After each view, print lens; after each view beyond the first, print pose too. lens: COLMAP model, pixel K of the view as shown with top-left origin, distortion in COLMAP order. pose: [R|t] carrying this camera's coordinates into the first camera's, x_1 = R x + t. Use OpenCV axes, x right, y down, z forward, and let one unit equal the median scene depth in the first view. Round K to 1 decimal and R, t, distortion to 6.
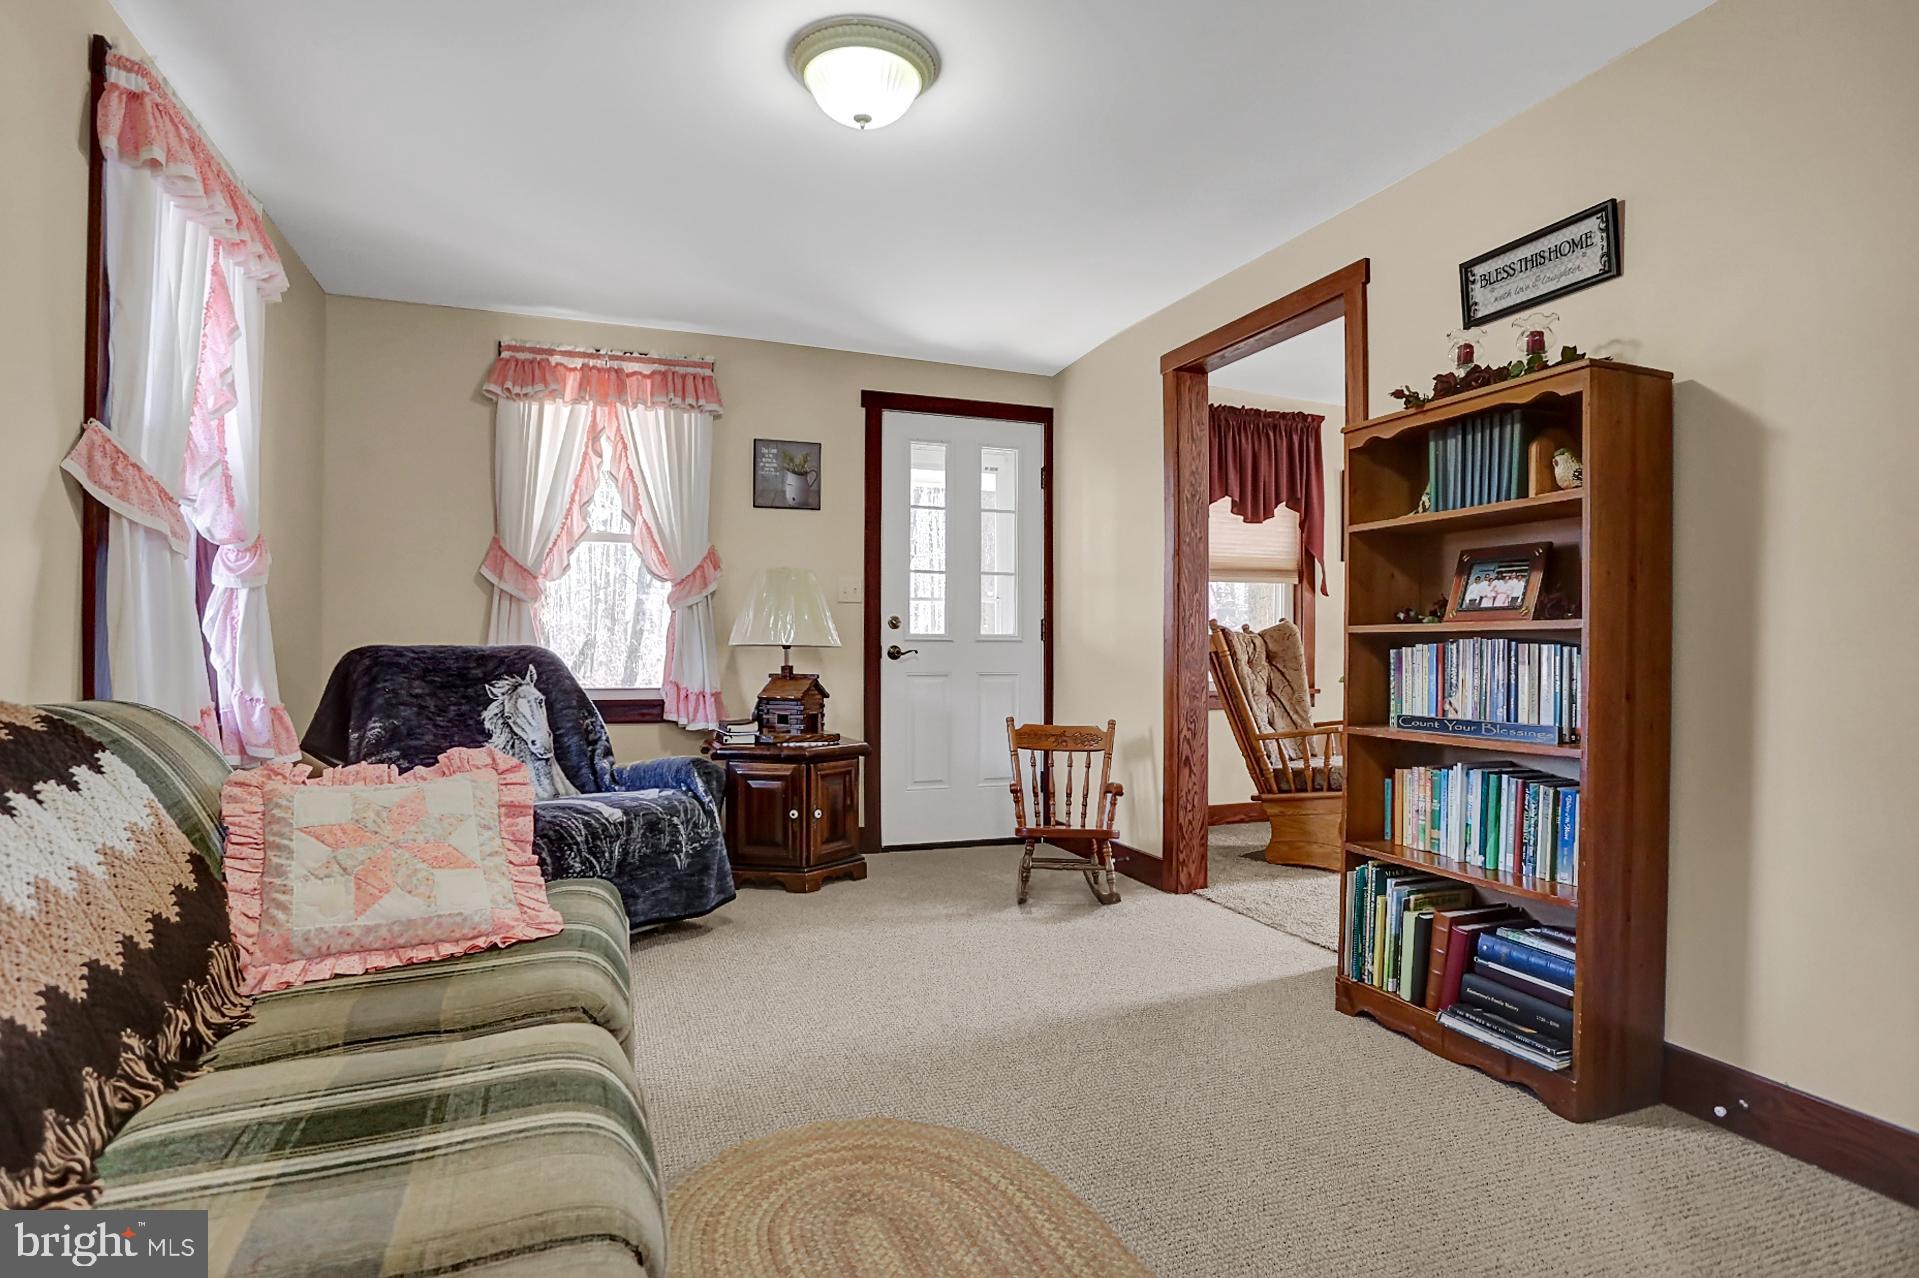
lens RADIAL K [[1034.7, 0, 976.7], [0, 1034.7, 640.6], [0, 0, 1]] dist [-0.037463, 0.014401]
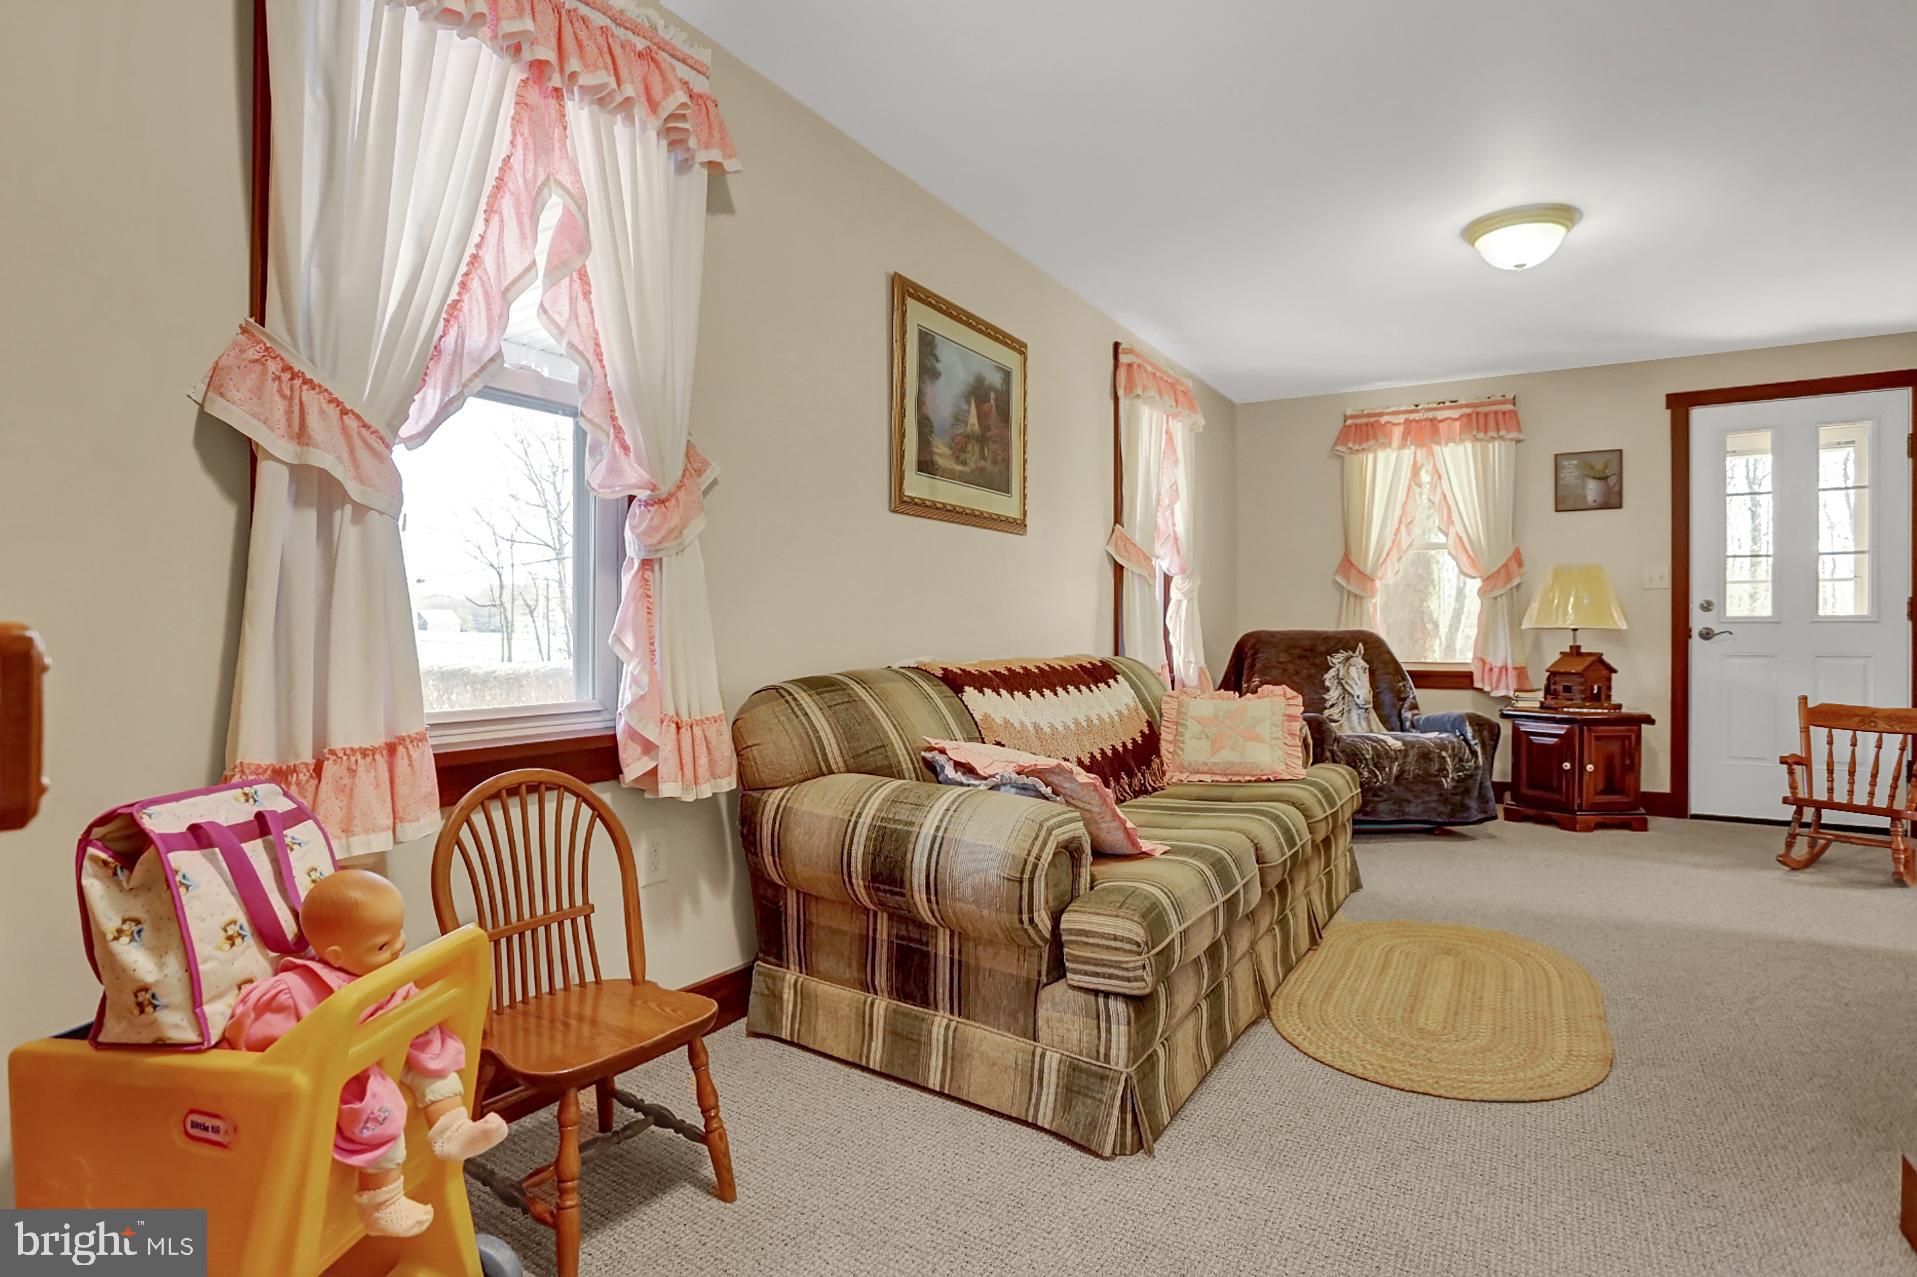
lens RADIAL K [[1033.6, 0, 946.2], [0, 1033.6, 631.3], [0, 0, 1]] dist [-0.037463, 0.014401]
pose [[0.623835, -0.003894, -0.781547, 0.306928], [0.010412, 0.999940, 0.003329, -0.003872], [0.781487, -0.010214, 0.623838, -0.326047]]
